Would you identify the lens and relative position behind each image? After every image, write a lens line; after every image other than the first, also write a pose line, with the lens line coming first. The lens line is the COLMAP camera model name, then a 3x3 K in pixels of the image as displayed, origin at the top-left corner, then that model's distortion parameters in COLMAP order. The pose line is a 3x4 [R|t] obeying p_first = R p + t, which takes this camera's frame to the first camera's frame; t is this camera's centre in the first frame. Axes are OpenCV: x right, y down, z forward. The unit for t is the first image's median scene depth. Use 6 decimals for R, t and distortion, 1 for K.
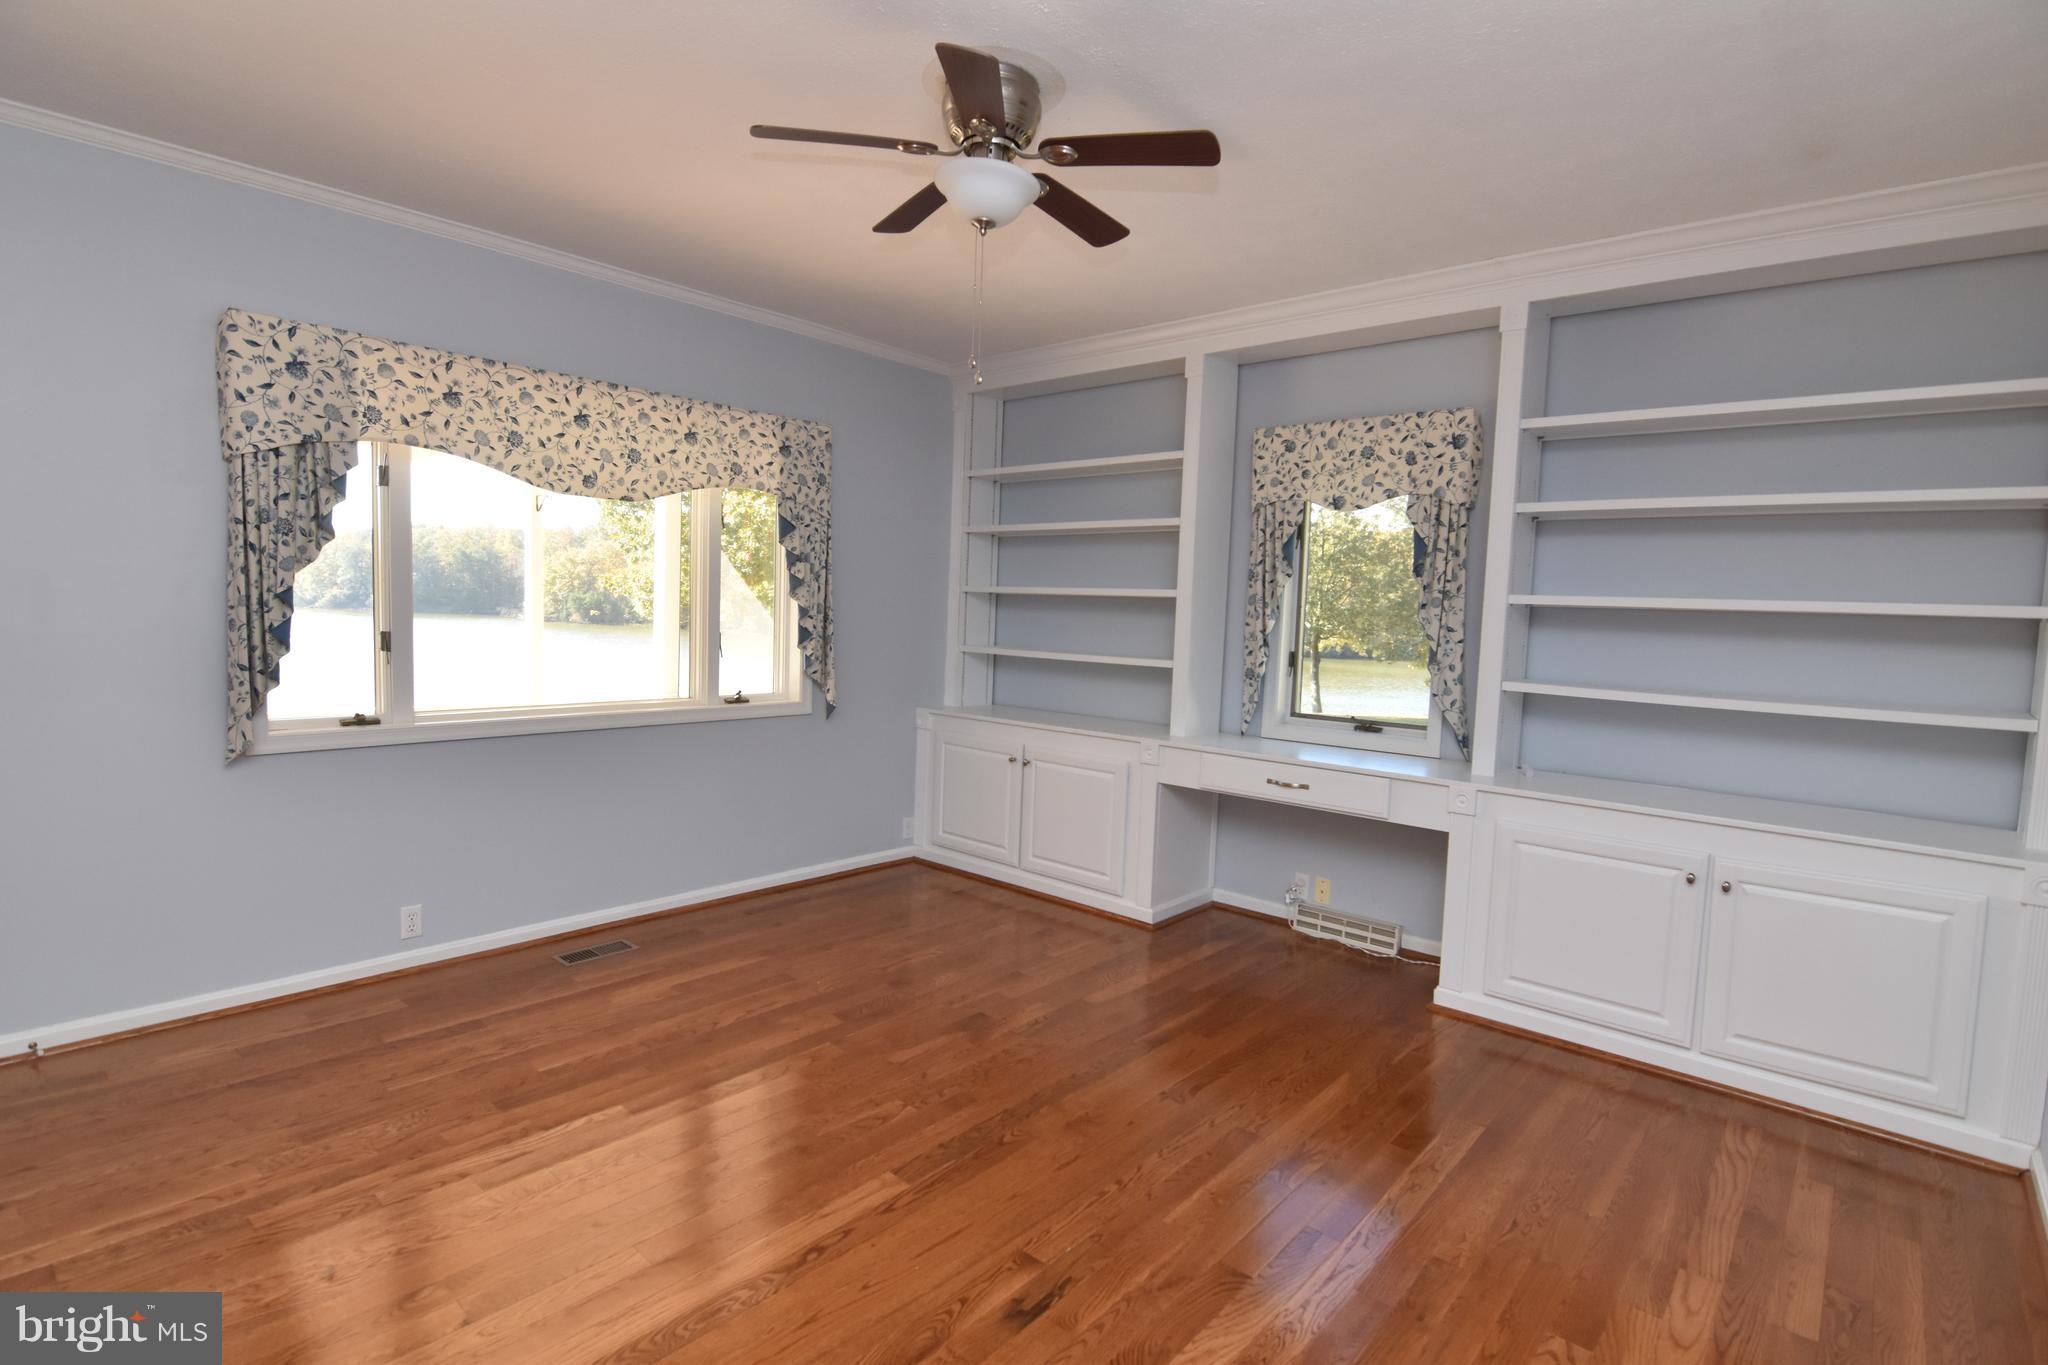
lens RADIAL K [[994.7, 0, 1029.1], [0, 994.7, 682.6], [0, 0, 1]] dist [0.002686, -0.013382]
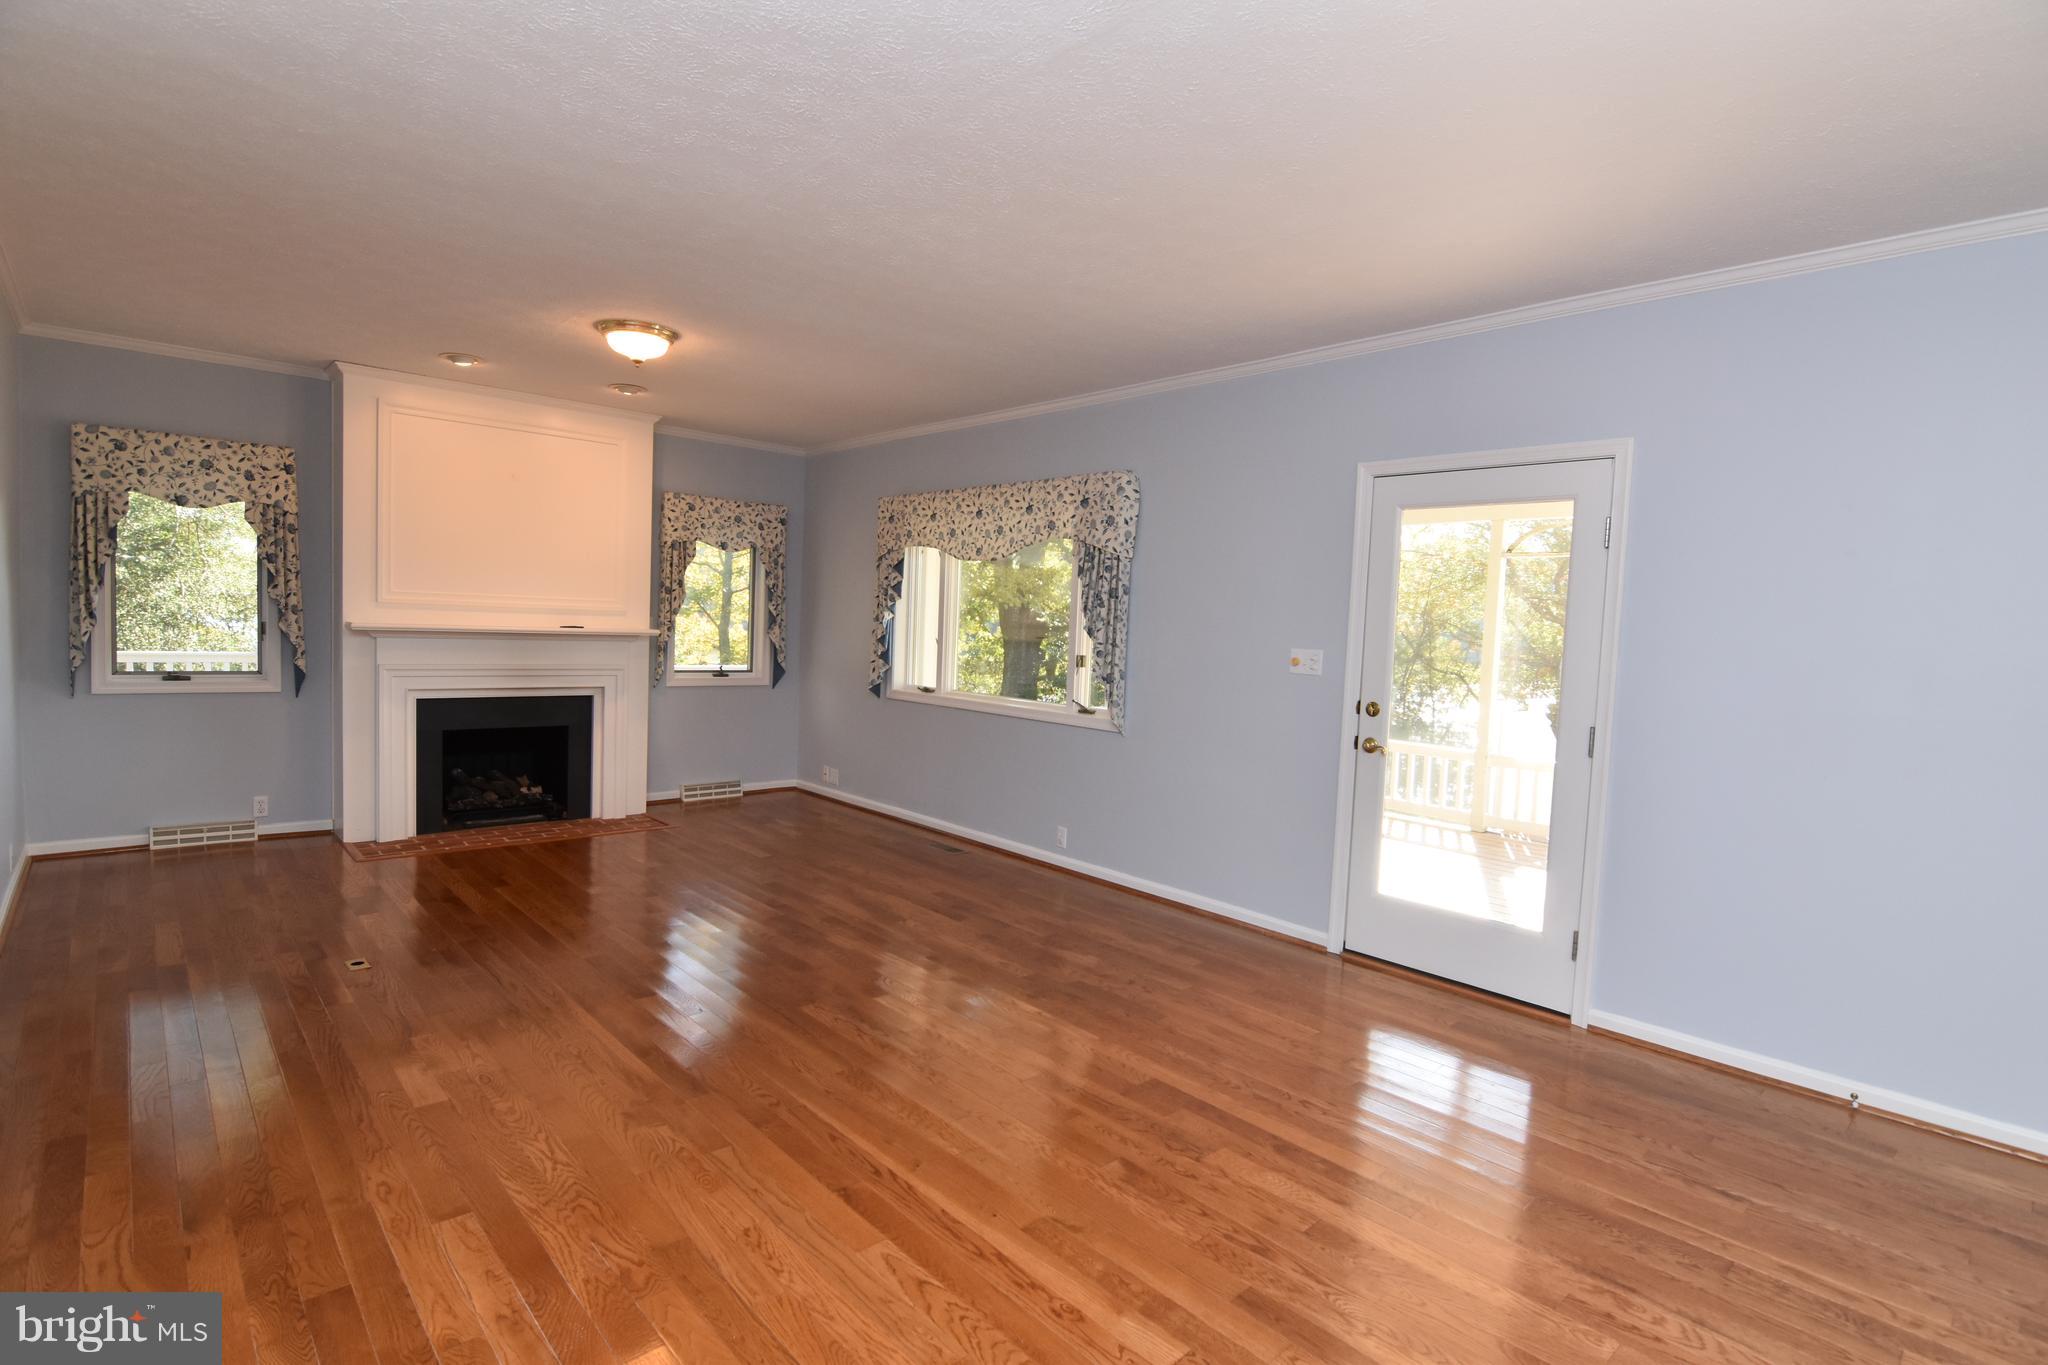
lens RADIAL K [[976.7, 0, 1024.0], [0, 976.7, 682.5], [0, 0, 1]] dist [0.000440, -0.011913]
pose [[-0.111622, 0.022002, -0.993507, 1.111414], [-0.122316, 0.991849, 0.035707, -0.061581], [0.986194, 0.125507, -0.108021, 1.286894]]
